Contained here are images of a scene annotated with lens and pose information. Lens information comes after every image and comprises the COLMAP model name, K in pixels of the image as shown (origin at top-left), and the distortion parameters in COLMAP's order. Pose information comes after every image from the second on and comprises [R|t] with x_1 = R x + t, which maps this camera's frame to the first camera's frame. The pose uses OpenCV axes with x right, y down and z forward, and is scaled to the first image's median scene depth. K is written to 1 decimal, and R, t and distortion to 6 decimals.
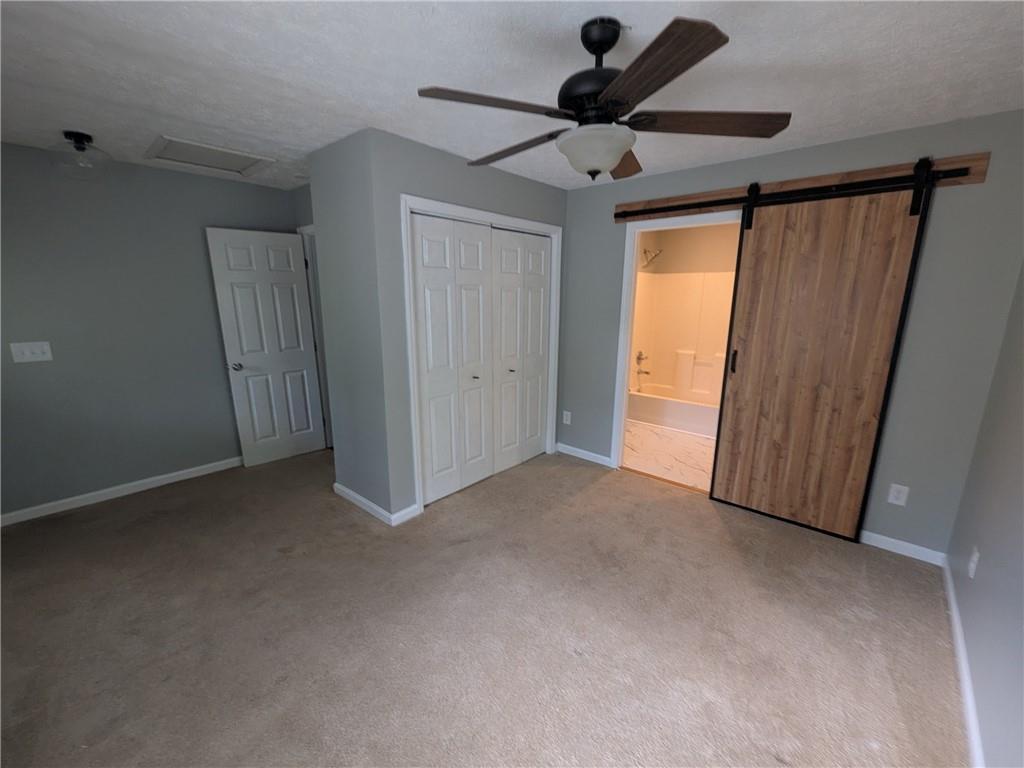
lens RADIAL K [[424.1, 0, 511.3], [0, 424.1, 387.0], [0, 0, 1]] dist [0.002908, 0.000228]
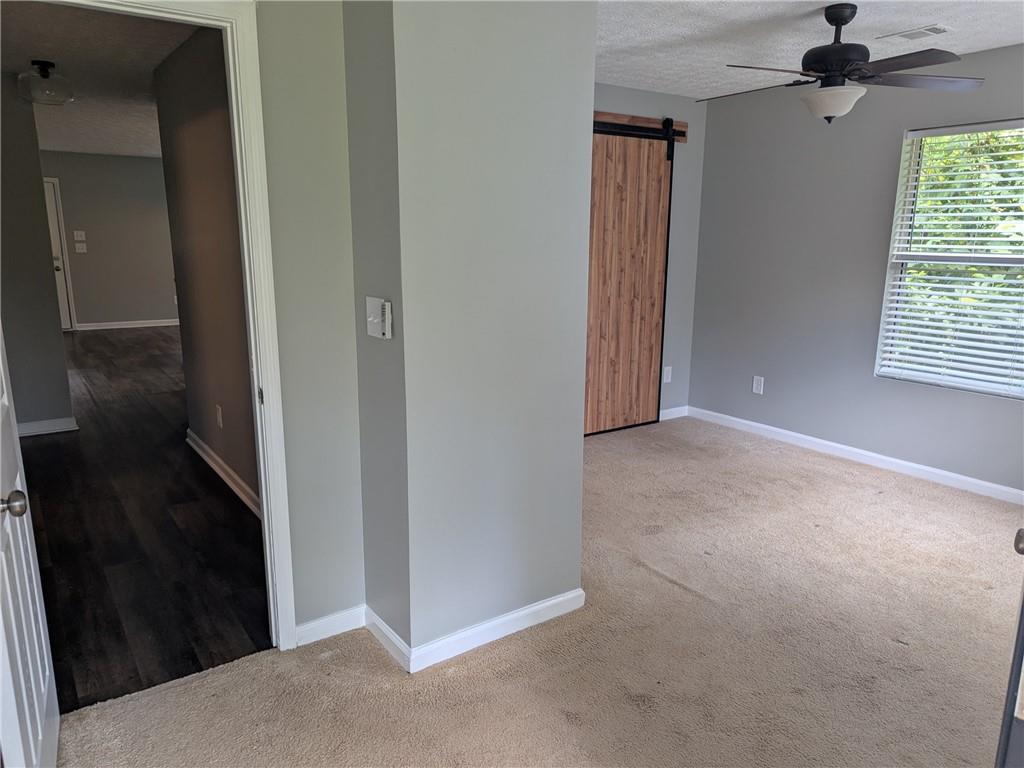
lens RADIAL K [[726.9, 0, 511.6], [0, 726.9, 391.8], [0, 0, 1]] dist [0.061114, 0.000780]
pose [[0.241082, -0.207980, 0.947958, -1.305963], [0.201245, 0.966250, 0.160813, -0.149443], [-0.949410, 0.152003, 0.274800, 0.824018]]
